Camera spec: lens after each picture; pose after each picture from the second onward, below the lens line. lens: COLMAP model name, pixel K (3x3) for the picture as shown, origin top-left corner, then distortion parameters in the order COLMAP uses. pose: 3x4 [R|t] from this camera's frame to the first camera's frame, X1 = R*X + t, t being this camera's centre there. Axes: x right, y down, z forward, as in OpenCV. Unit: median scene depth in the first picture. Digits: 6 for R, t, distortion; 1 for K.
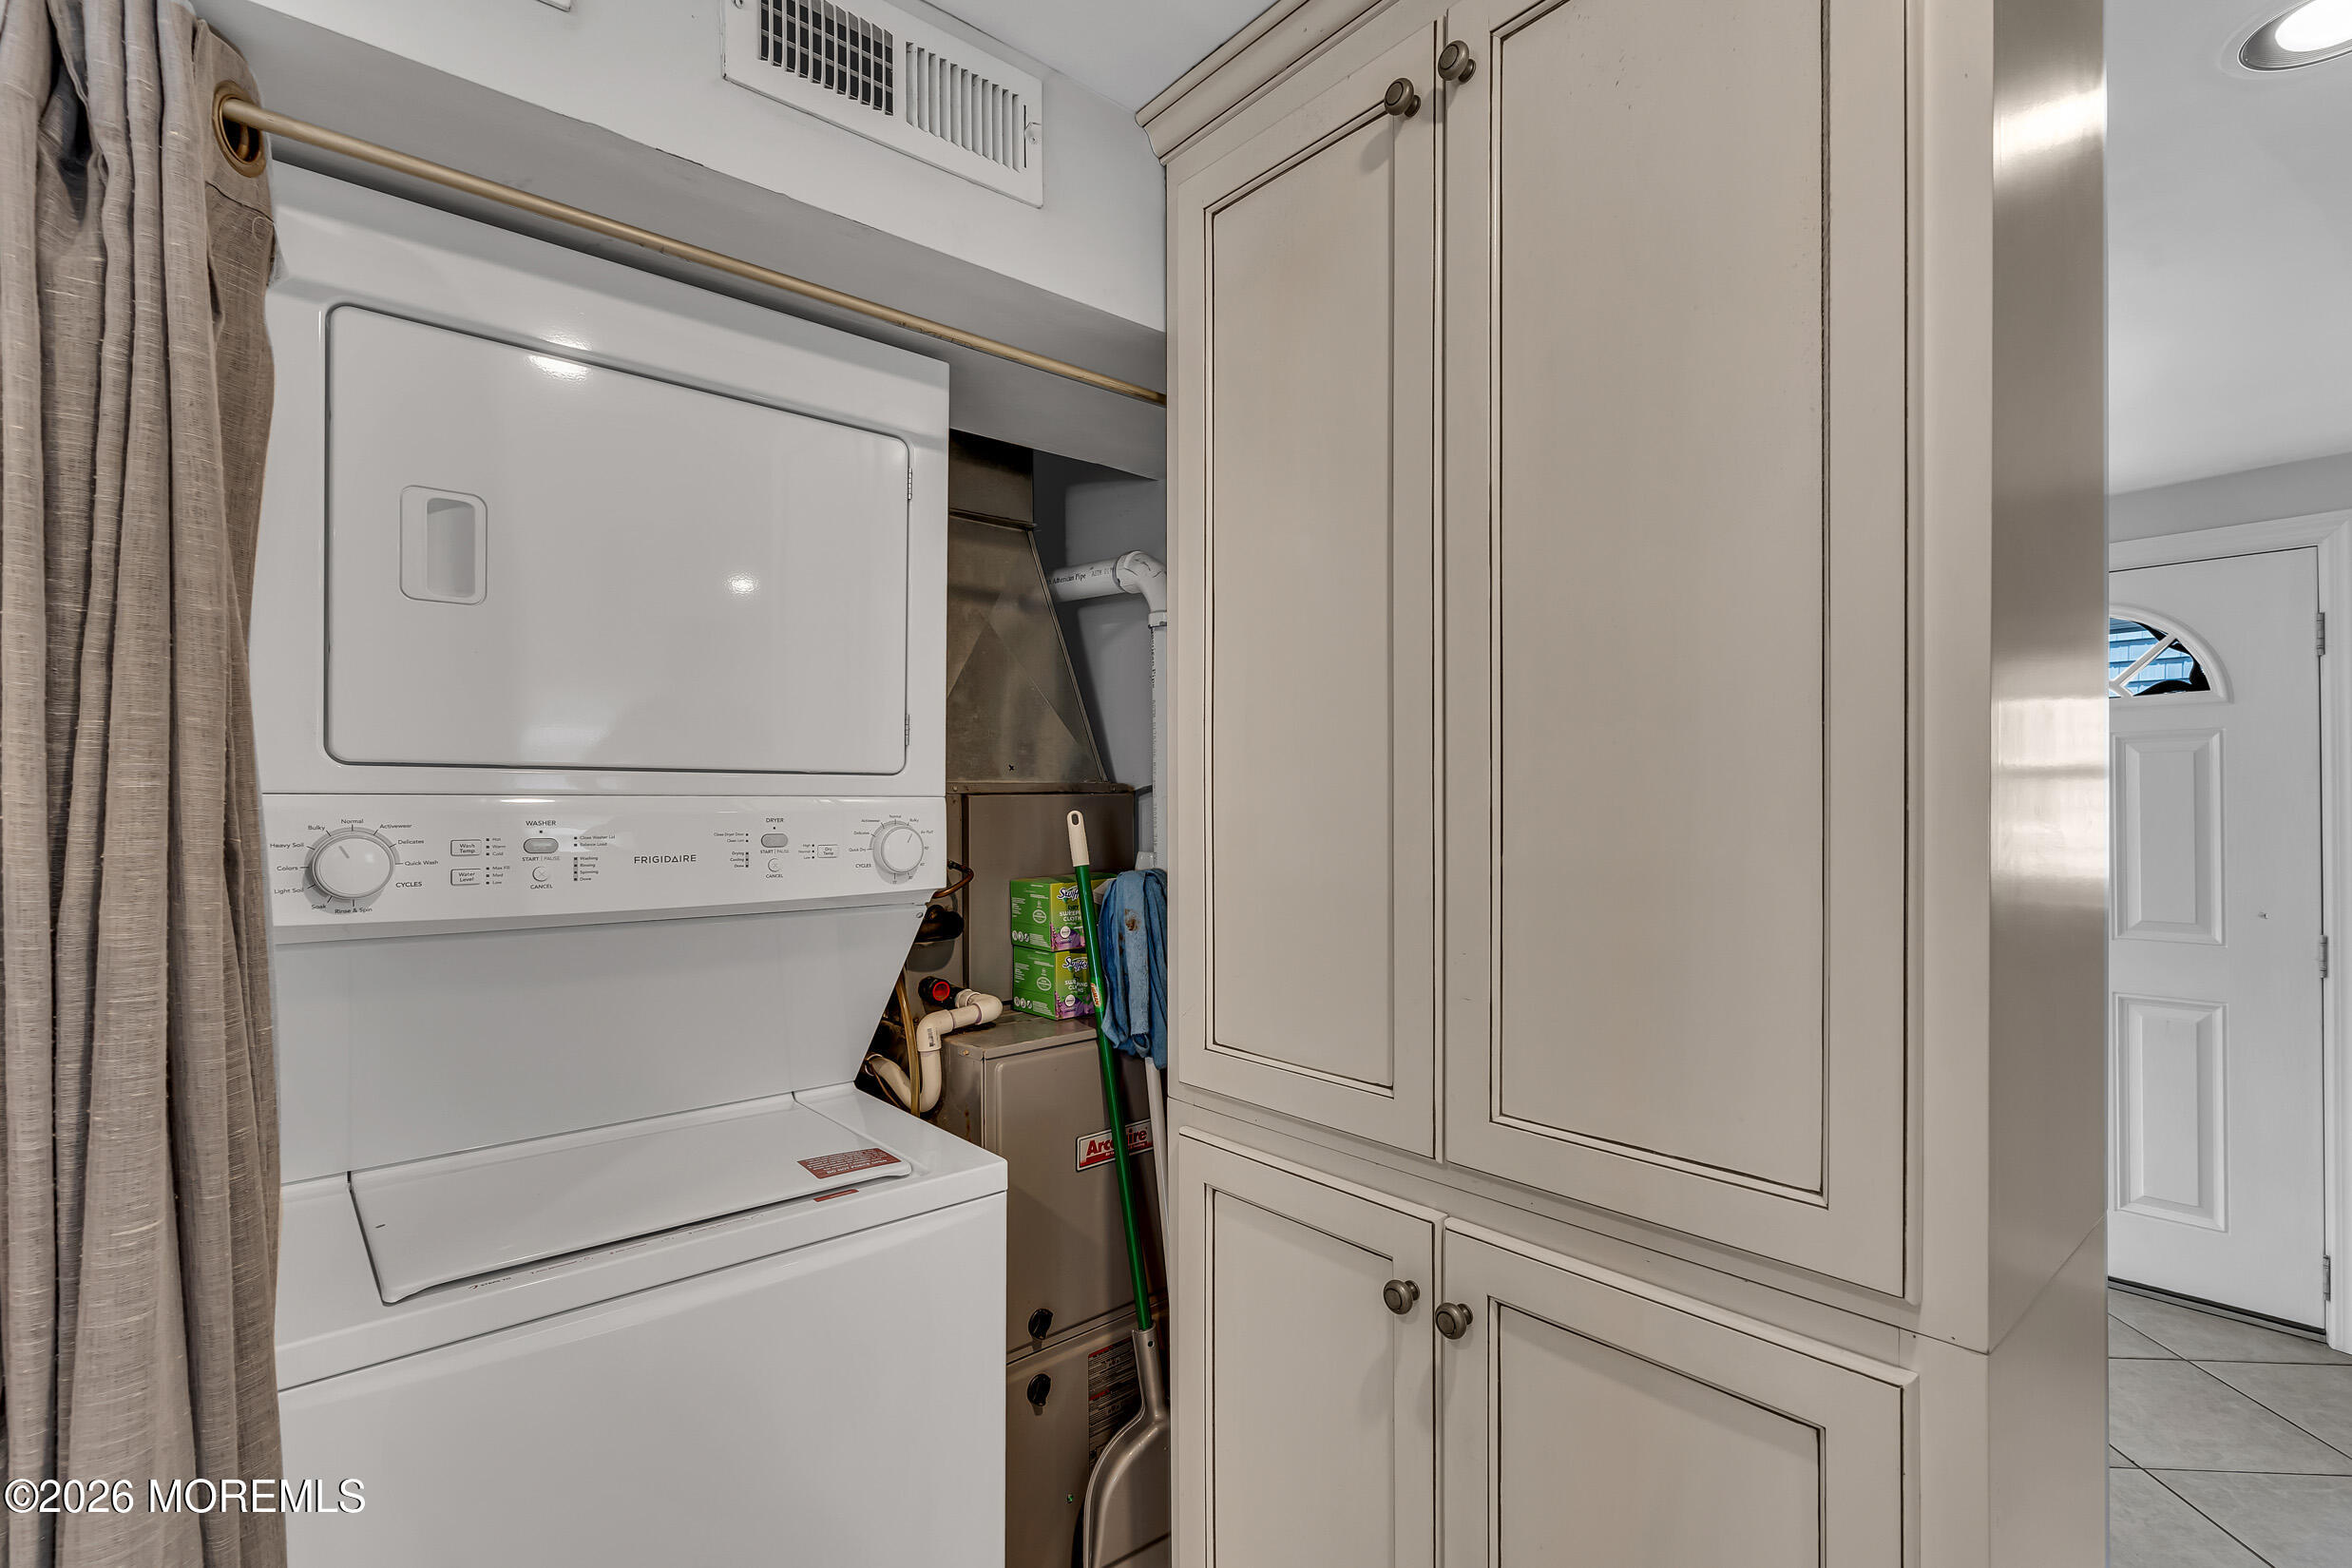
lens RADIAL K [[1071.6, 0, 1182.8], [0, 1071.6, 797.8], [0, 0, 1]] dist [-0.006933, 0.002603]
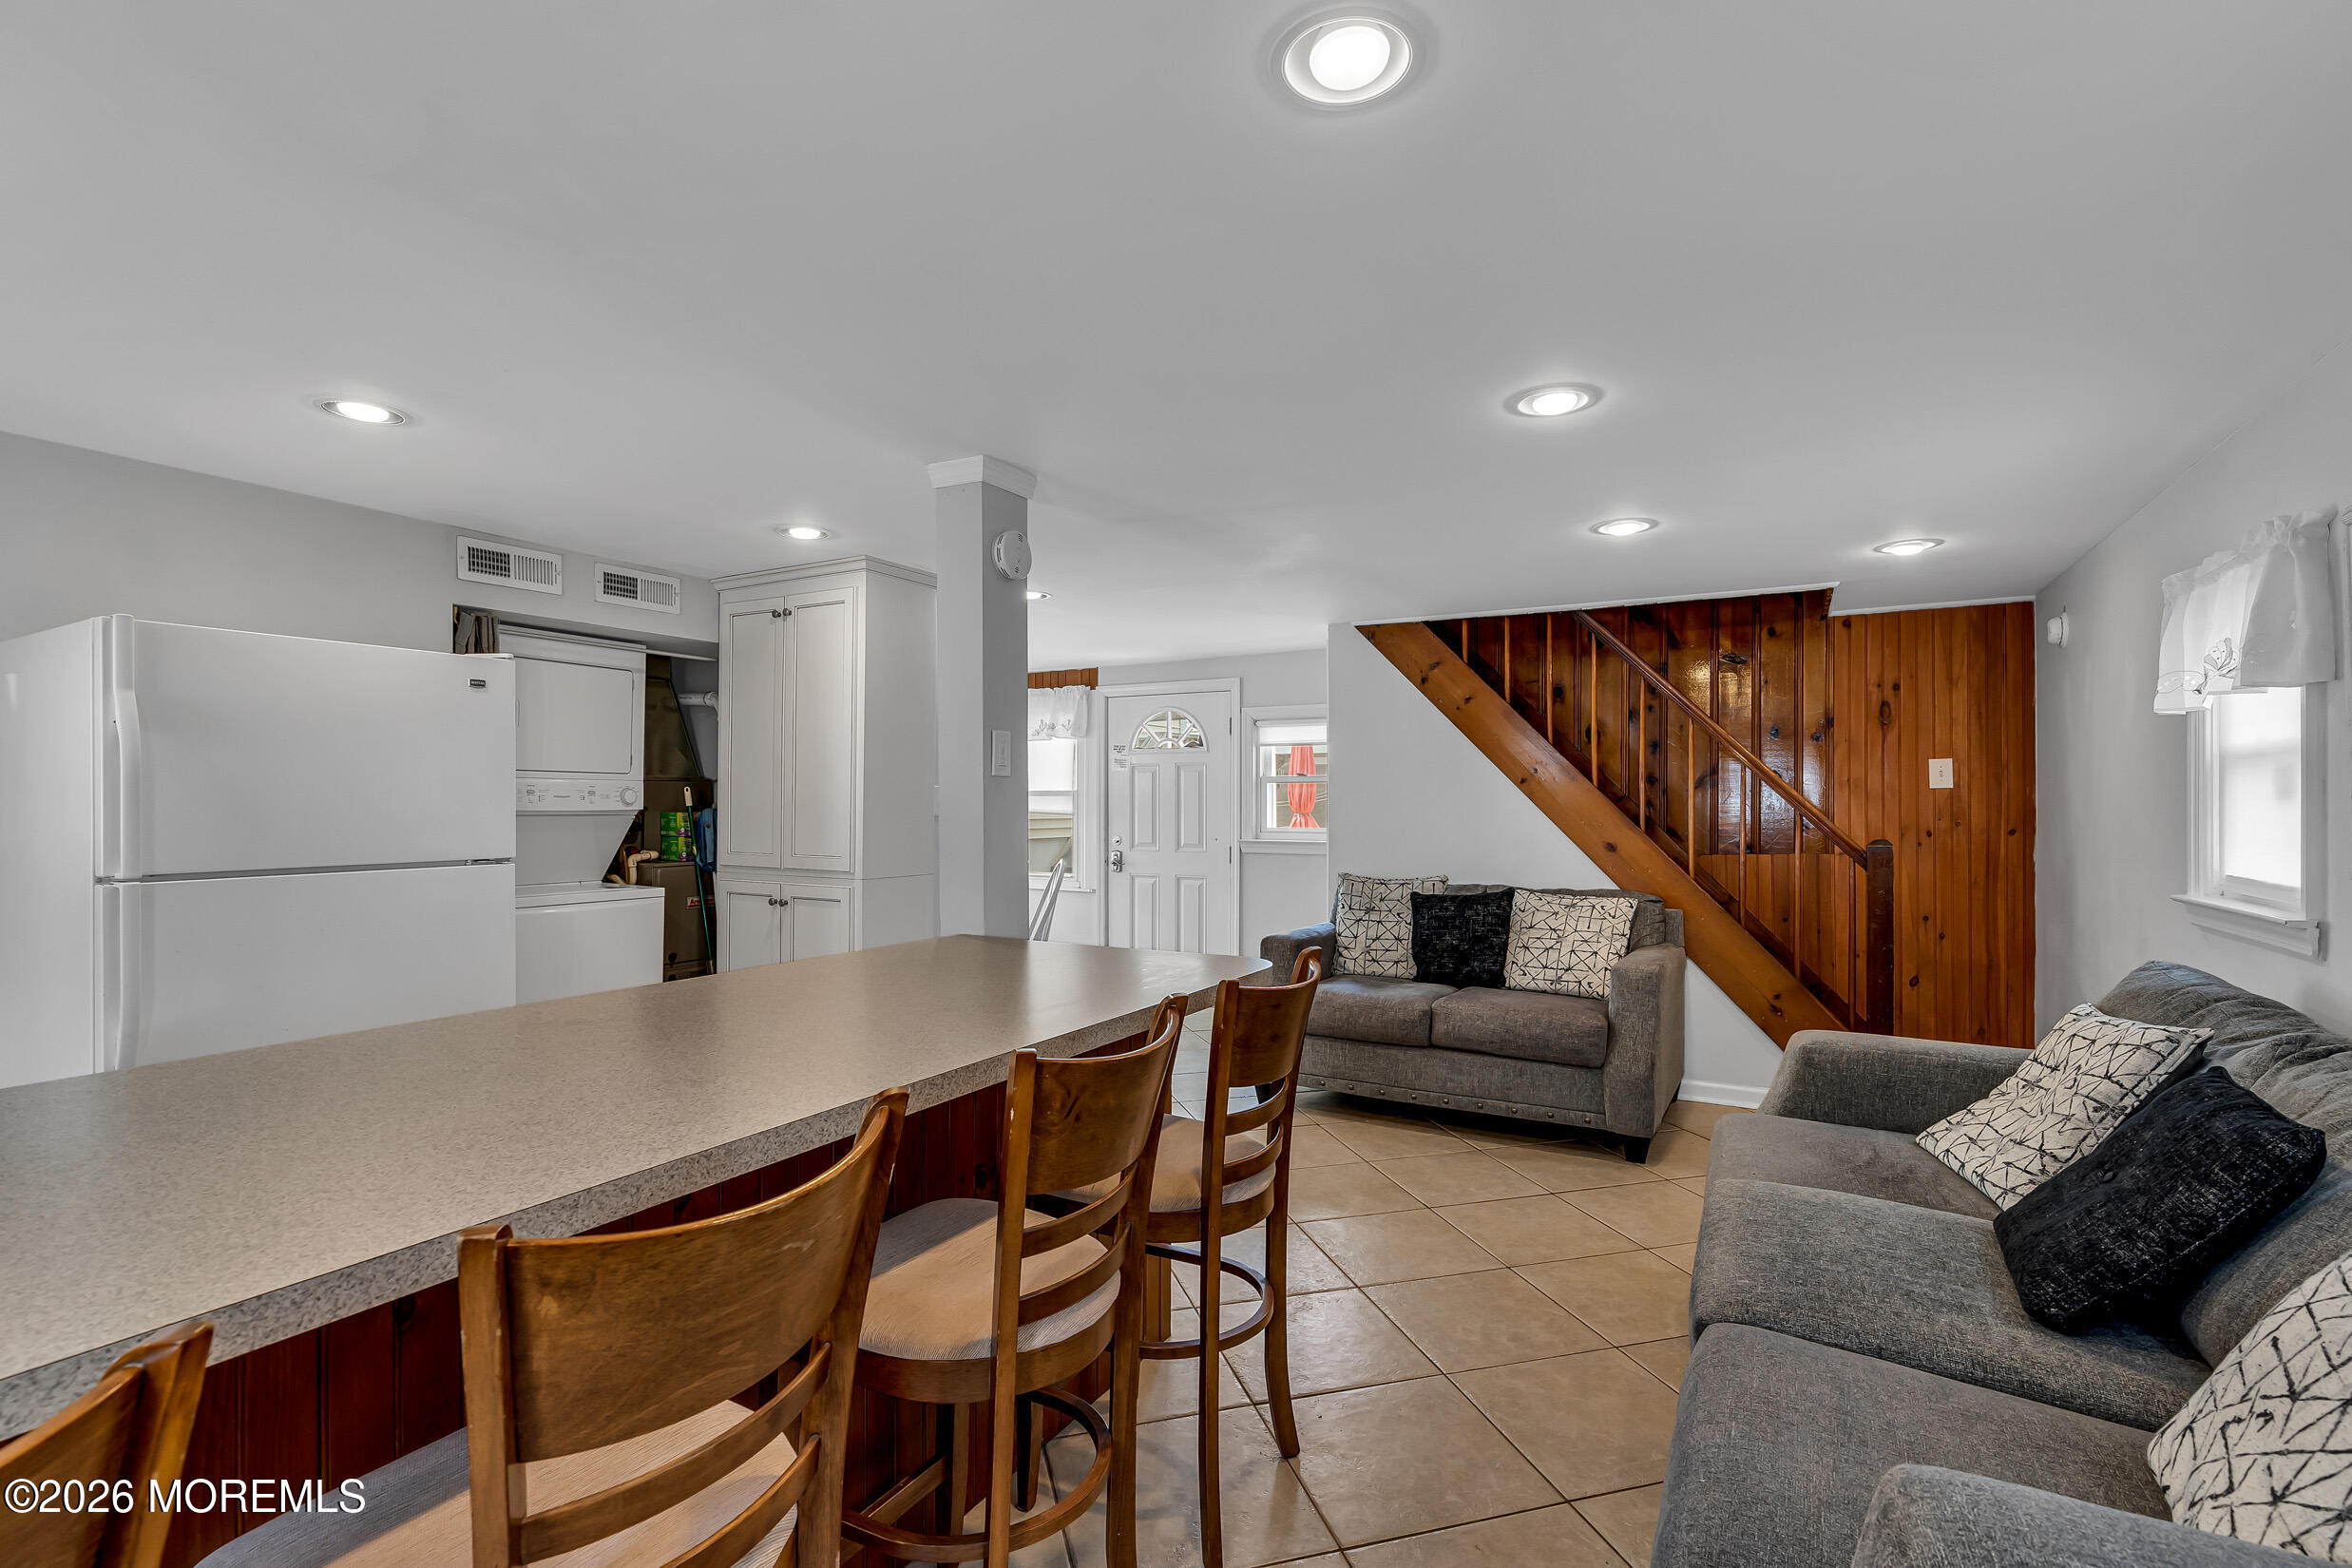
lens RADIAL K [[1071.6, 0, 1175.9], [0, 1071.6, 796.6], [0, 0, 1]] dist [-0.006933, 0.002603]
pose [[0.944130, 0.008655, 0.329461, 0.194205], [-0.007258, 0.999959, -0.005470, 0.044230], [-0.329494, 0.002773, 0.944153, -2.166822]]
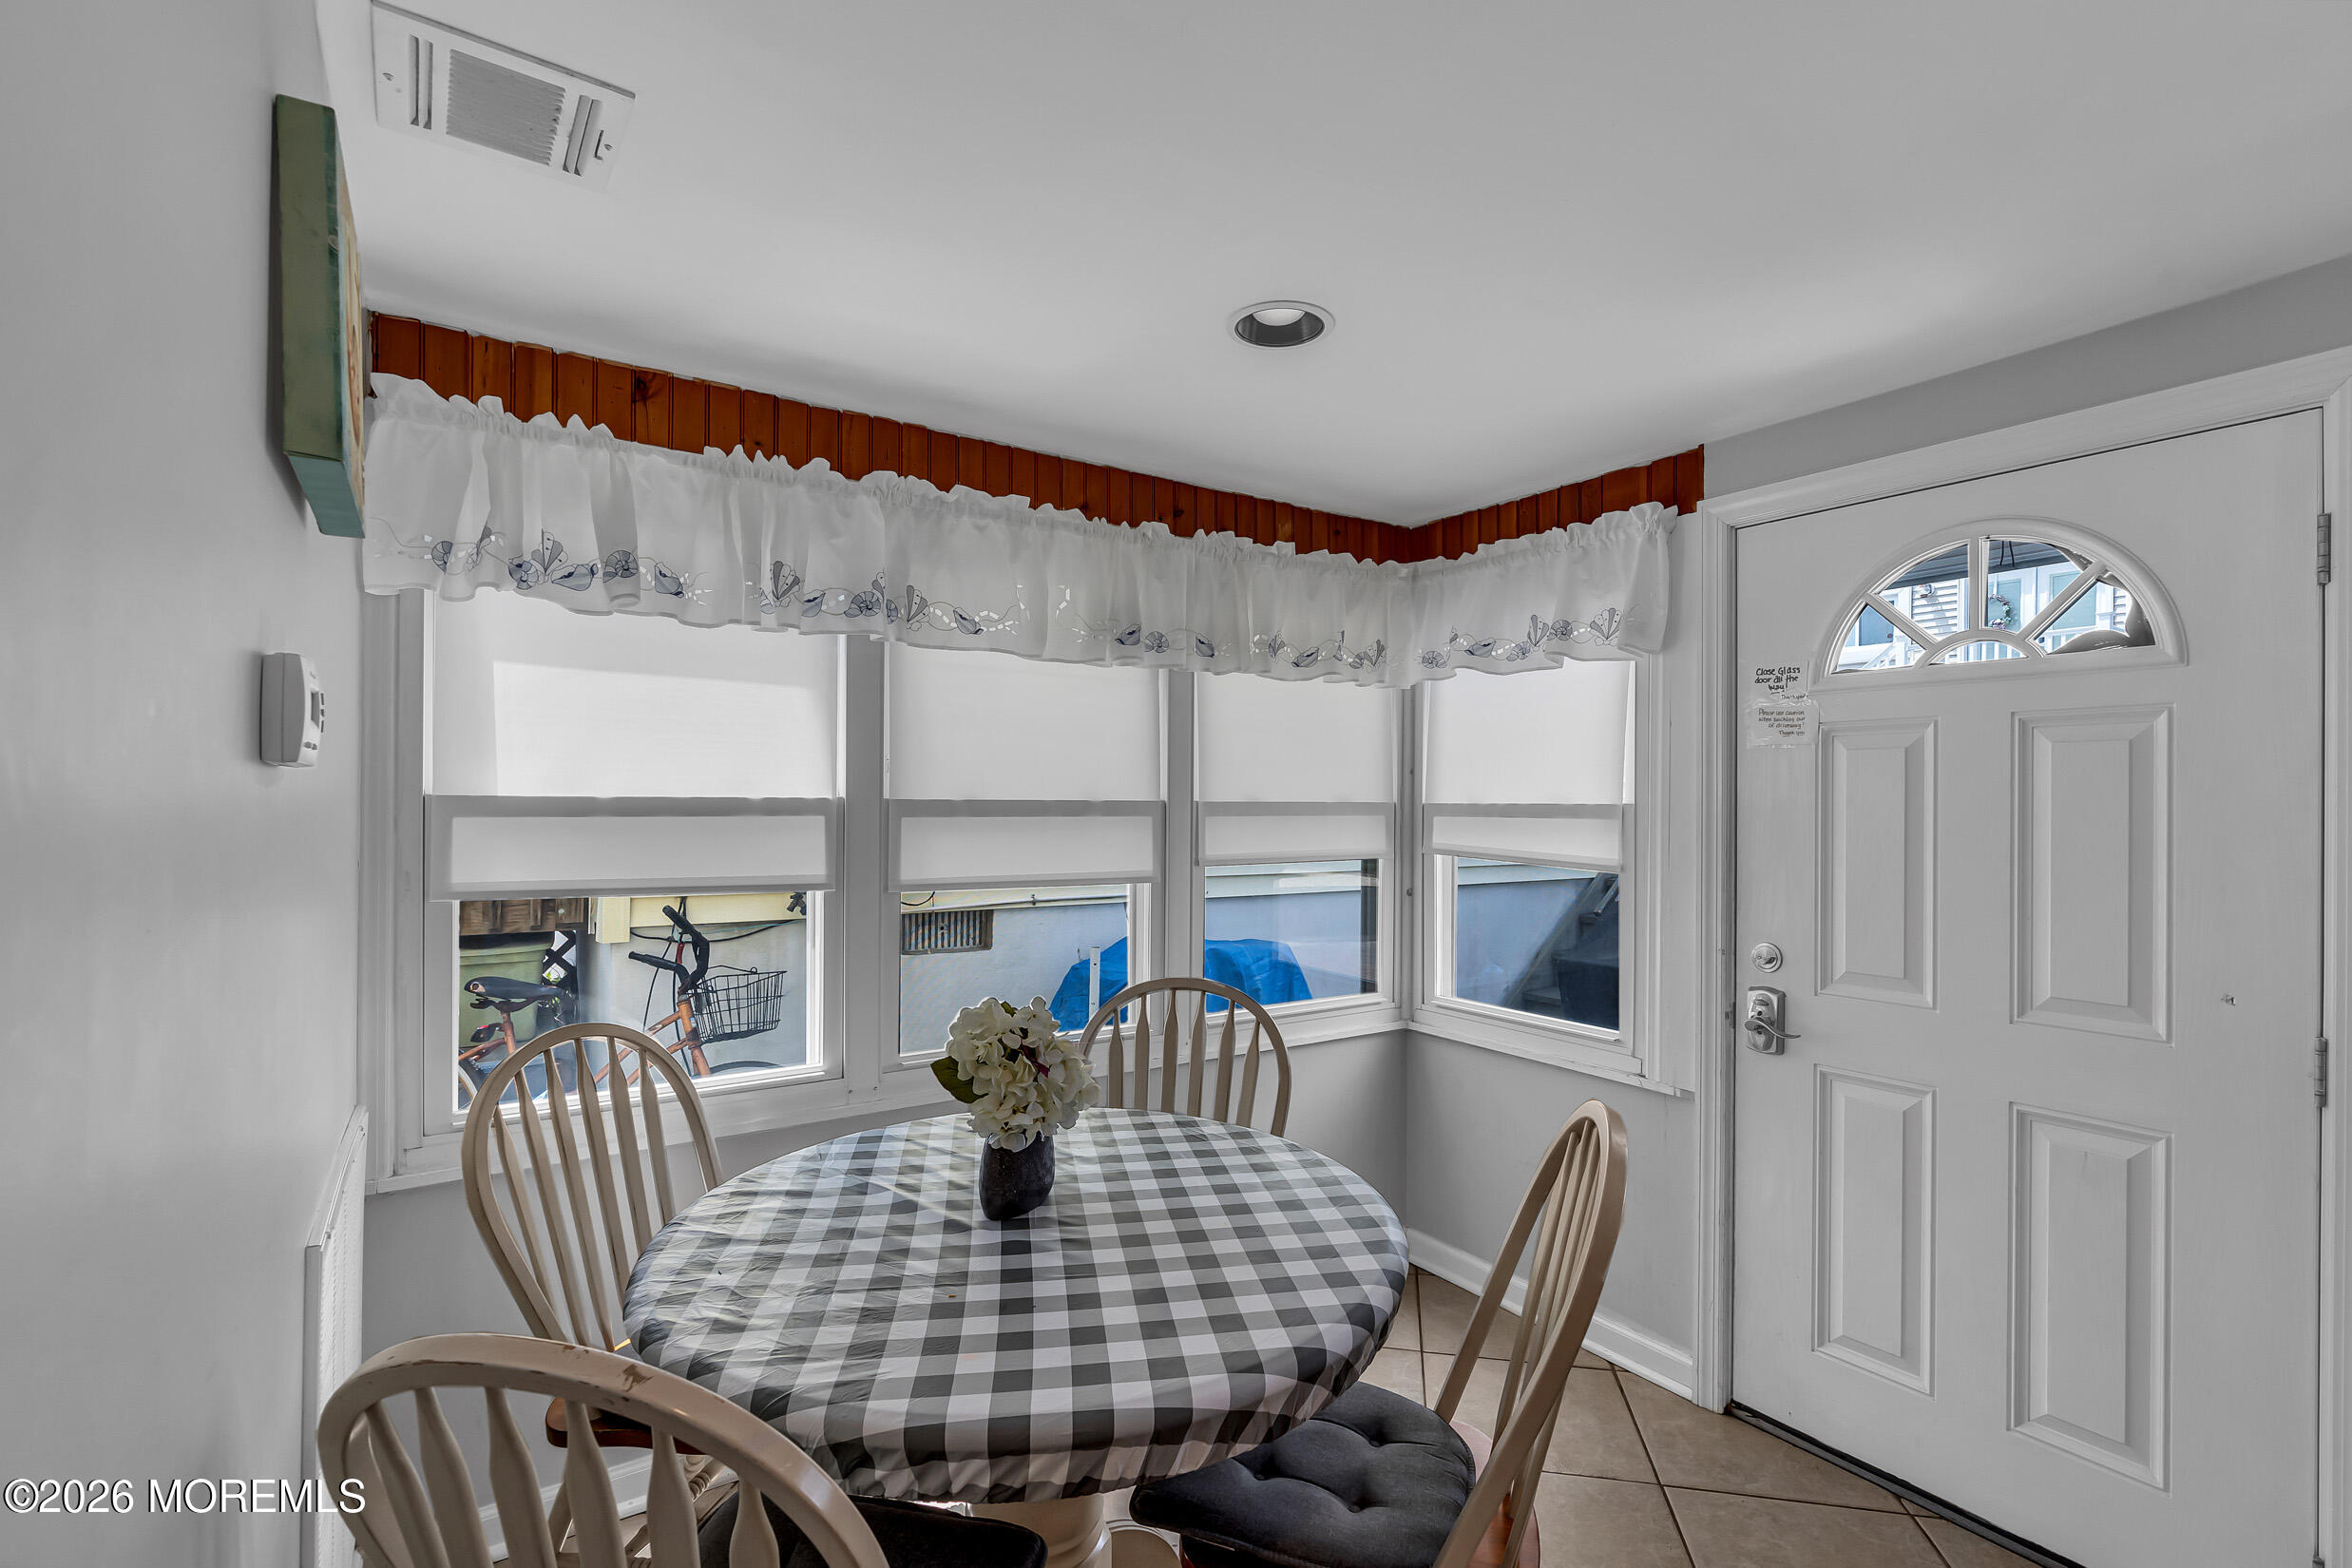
lens RADIAL K [[1071.6, 0, 1177.9], [0, 1071.6, 801.7], [0, 0, 1]] dist [-0.006933, 0.002603]
pose [[0.990613, 0.014889, -0.135884, 0.812833], [-0.014750, 0.999889, 0.002027, 0.001682], [0.135900, -0.000004, 0.990723, 0.490662]]
